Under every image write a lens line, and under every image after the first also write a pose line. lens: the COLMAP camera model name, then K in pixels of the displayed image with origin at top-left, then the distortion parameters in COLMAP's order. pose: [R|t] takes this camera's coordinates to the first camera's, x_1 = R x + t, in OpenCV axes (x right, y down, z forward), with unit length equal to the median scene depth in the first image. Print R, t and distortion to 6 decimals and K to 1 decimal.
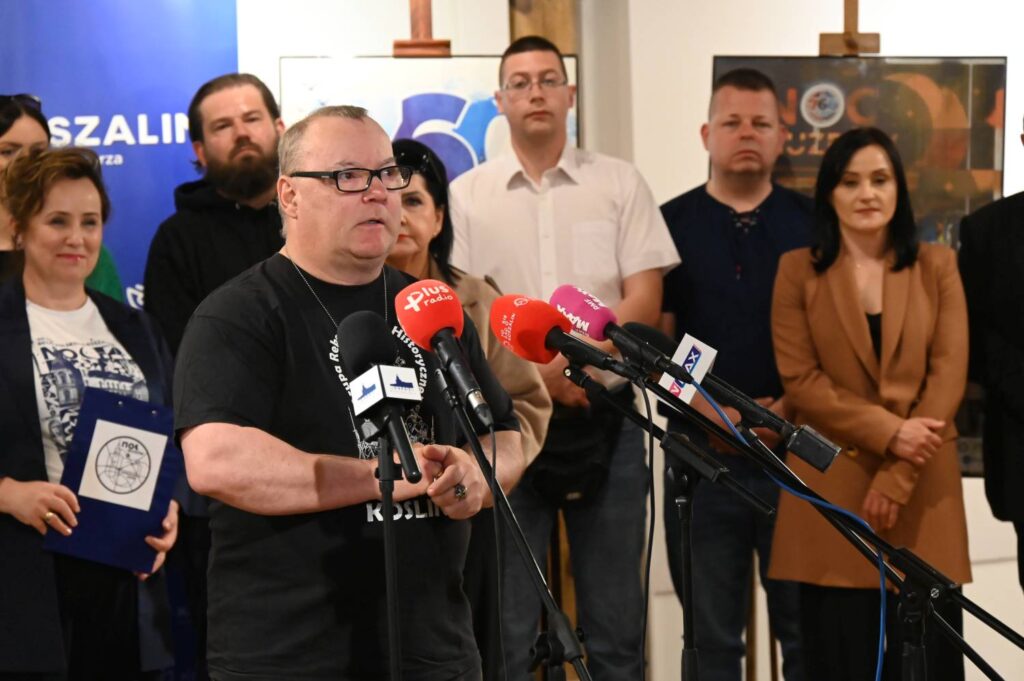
lens RADIAL K [[3462.0, 0, 512.0], [0, 3462.0, 340.5], [0, 0, 1]] dist [0.031666, -0.369115]
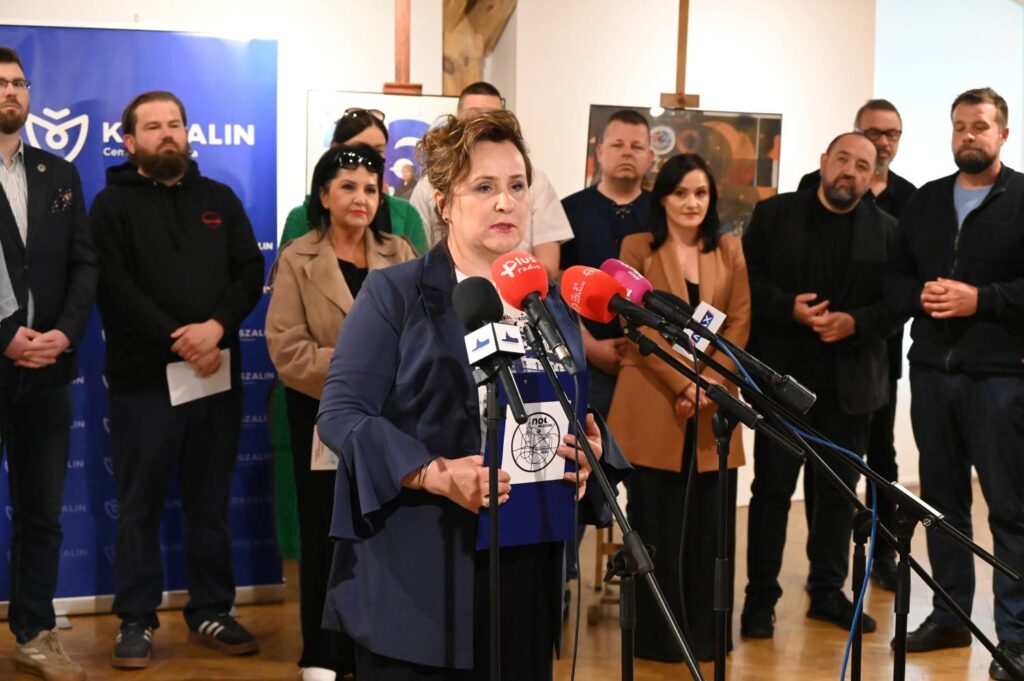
lens RADIAL K [[1730.9, 0, 512.0], [0, 1730.9, 340.5], [0, 0, 1]] dist [-0.030541, 0.208818]
pose [[0.993051, 0.034933, 0.112385, -0.072974], [-0.039379, 0.998517, 0.037588, -0.006987], [-0.110905, -0.041753, 0.992954, 0.304334]]
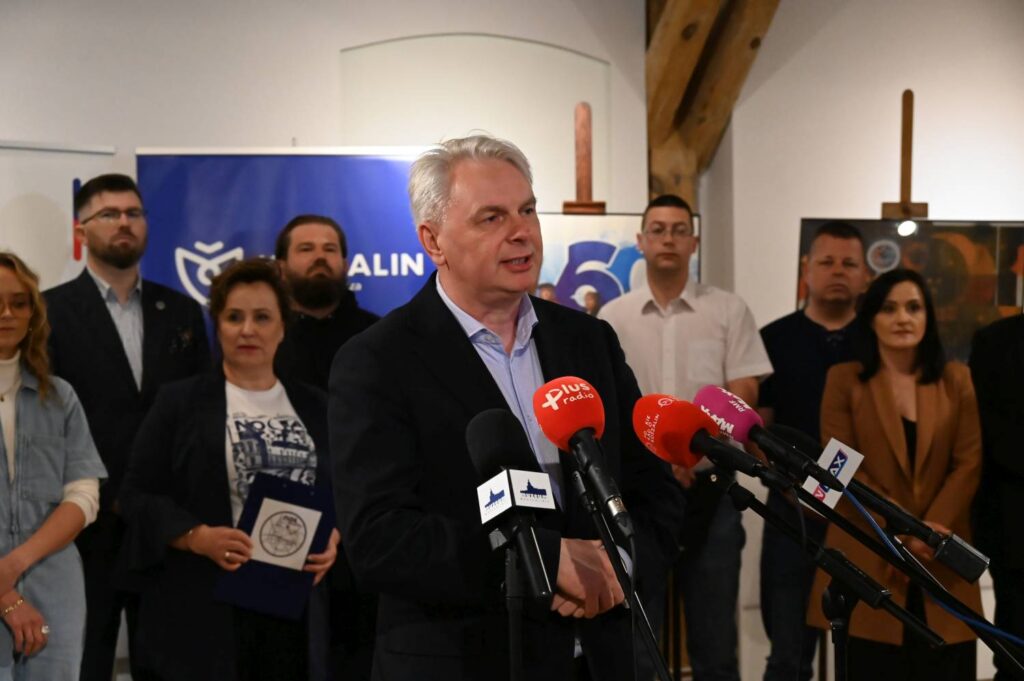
lens RADIAL K [[1730.9, 0, 512.0], [0, 1730.9, 340.5], [0, 0, 1]] dist [-0.030541, 0.208818]
pose [[0.997012, 0.019928, -0.074635, -0.003390], [-0.023038, 0.998892, -0.041037, -0.005896], [0.073735, 0.042634, 0.996366, 0.407414]]
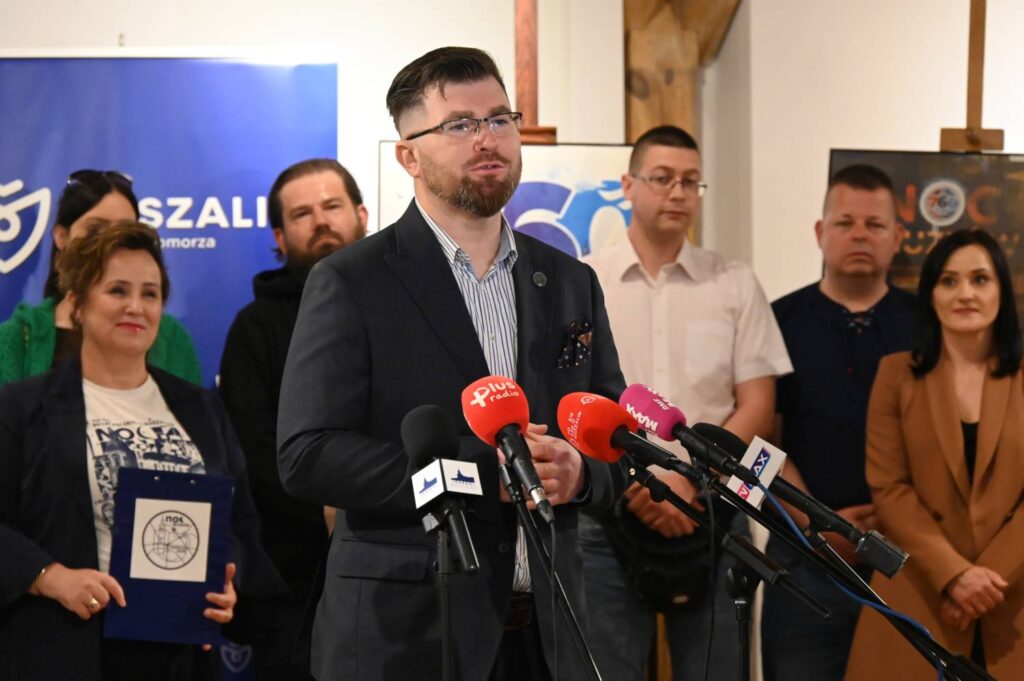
lens RADIAL K [[3863.3, 0, 512.0], [0, 3863.3, 340.5], [0, 0, 1]] dist [0.018716, 0.624794]
pose [[0.998742, 0.024041, -0.043999, 0.023061], [-0.025172, 0.999362, -0.025336, 0.000438], [0.043362, 0.026412, 0.998710, -0.093296]]
